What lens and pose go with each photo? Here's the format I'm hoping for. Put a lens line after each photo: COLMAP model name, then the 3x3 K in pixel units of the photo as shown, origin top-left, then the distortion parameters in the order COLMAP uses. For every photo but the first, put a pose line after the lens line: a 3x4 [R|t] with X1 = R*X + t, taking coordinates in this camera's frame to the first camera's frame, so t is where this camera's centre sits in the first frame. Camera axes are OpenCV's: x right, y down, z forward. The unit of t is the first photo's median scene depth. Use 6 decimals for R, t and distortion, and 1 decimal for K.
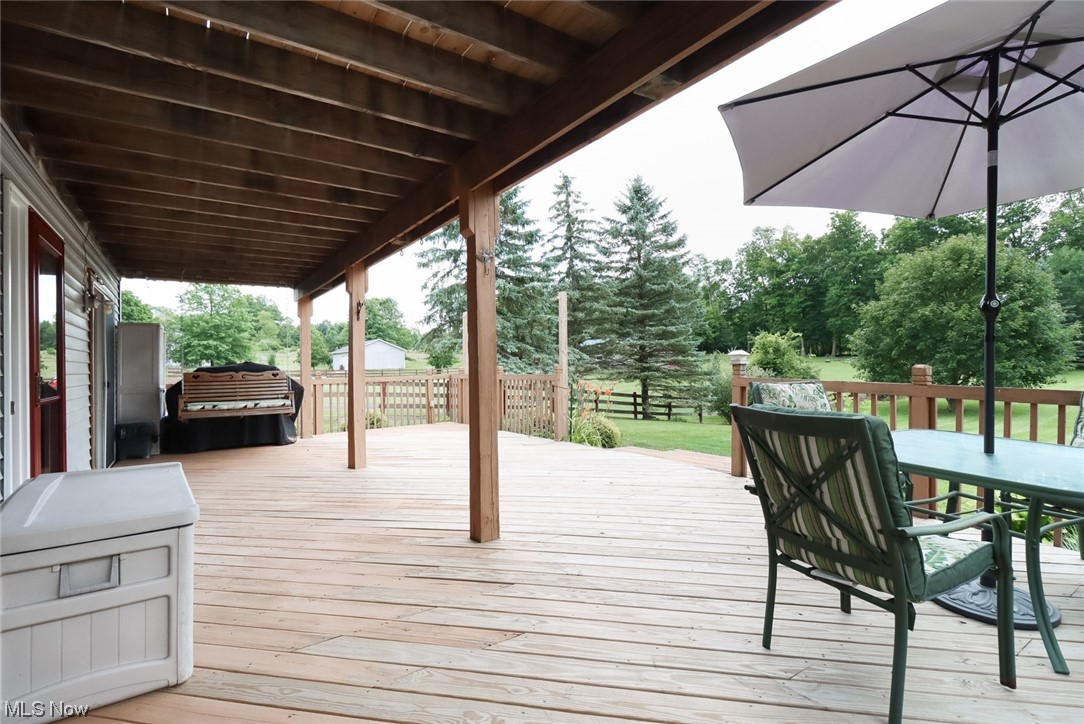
lens RADIAL K [[514.8, 0, 539.4], [0, 514.8, 341.6], [0, 0, 1]] dist [-0.000165, -0.000480]
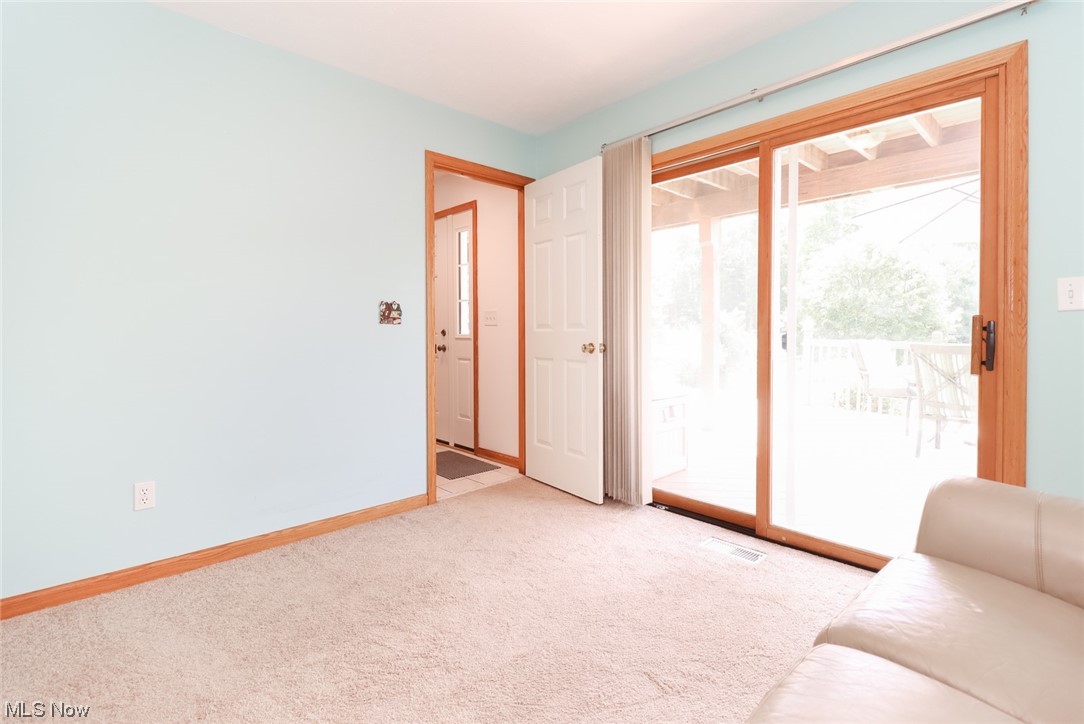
lens RADIAL K [[514.8, 0, 539.4], [0, 514.8, 341.6], [0, 0, 1]] dist [-0.000165, -0.000480]
pose [[0.989382, 0.019415, 0.144038, -0.112840], [-0.027237, 0.998247, 0.052539, 0.003666], [-0.142765, -0.055904, 0.988177, -0.068182]]
